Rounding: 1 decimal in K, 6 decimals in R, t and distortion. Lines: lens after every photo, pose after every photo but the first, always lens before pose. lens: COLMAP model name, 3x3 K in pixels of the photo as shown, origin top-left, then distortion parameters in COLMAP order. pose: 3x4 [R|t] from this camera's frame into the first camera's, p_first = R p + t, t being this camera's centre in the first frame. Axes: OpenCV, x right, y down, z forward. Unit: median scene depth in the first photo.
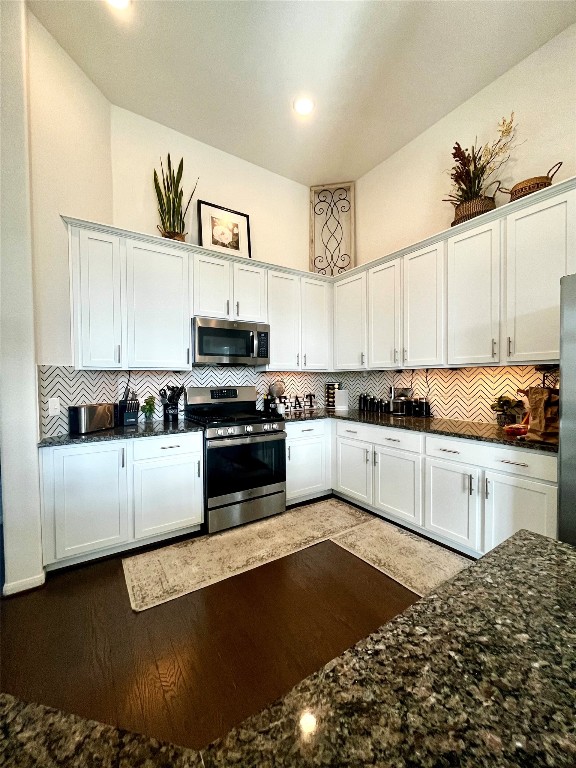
lens RADIAL K [[310.2, 0, 290.8], [0, 310.2, 382.9], [0, 0, 1]] dist [-0.003371, -0.000707]
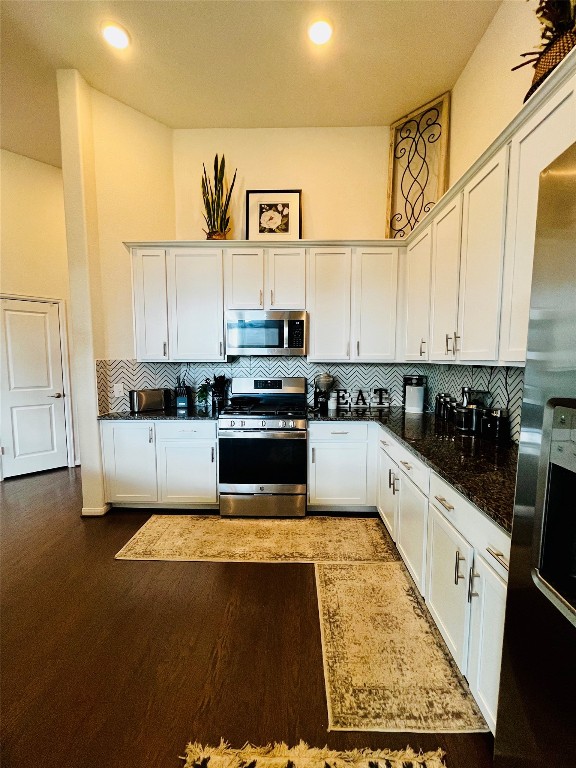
lens RADIAL K [[310.2, 0, 291.4], [0, 310.2, 383.9], [0, 0, 1]] dist [-0.003371, -0.000707]
pose [[0.815527, 0.056005, -0.576003, 0.449422], [-0.015895, 0.997099, 0.074443, -0.045546], [0.578501, -0.051555, 0.814051, 0.242801]]
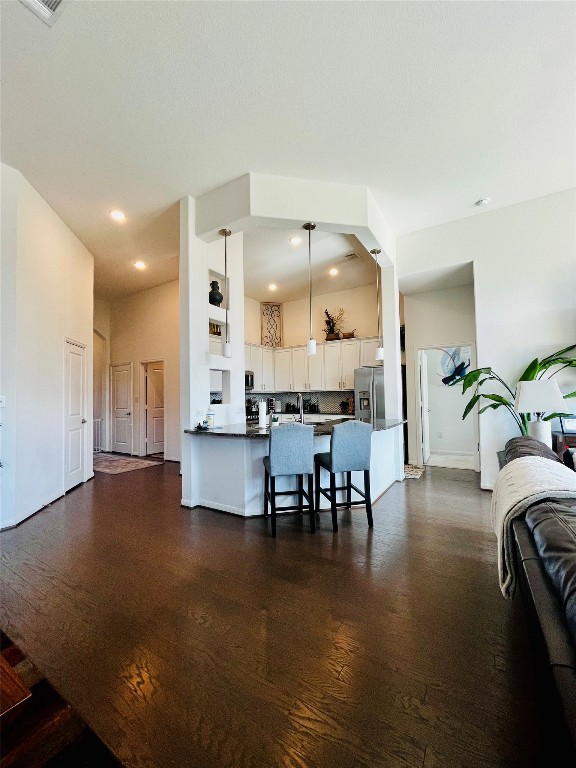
lens RADIAL K [[310.2, 0, 286.0], [0, 310.2, 386.6], [0, 0, 1]] dist [-0.003371, -0.000707]
pose [[0.917388, 0.007695, 0.397919, -0.777433], [0.014325, 0.998527, -0.052335, 0.041951], [-0.397736, 0.053712, 0.915927, -1.183517]]
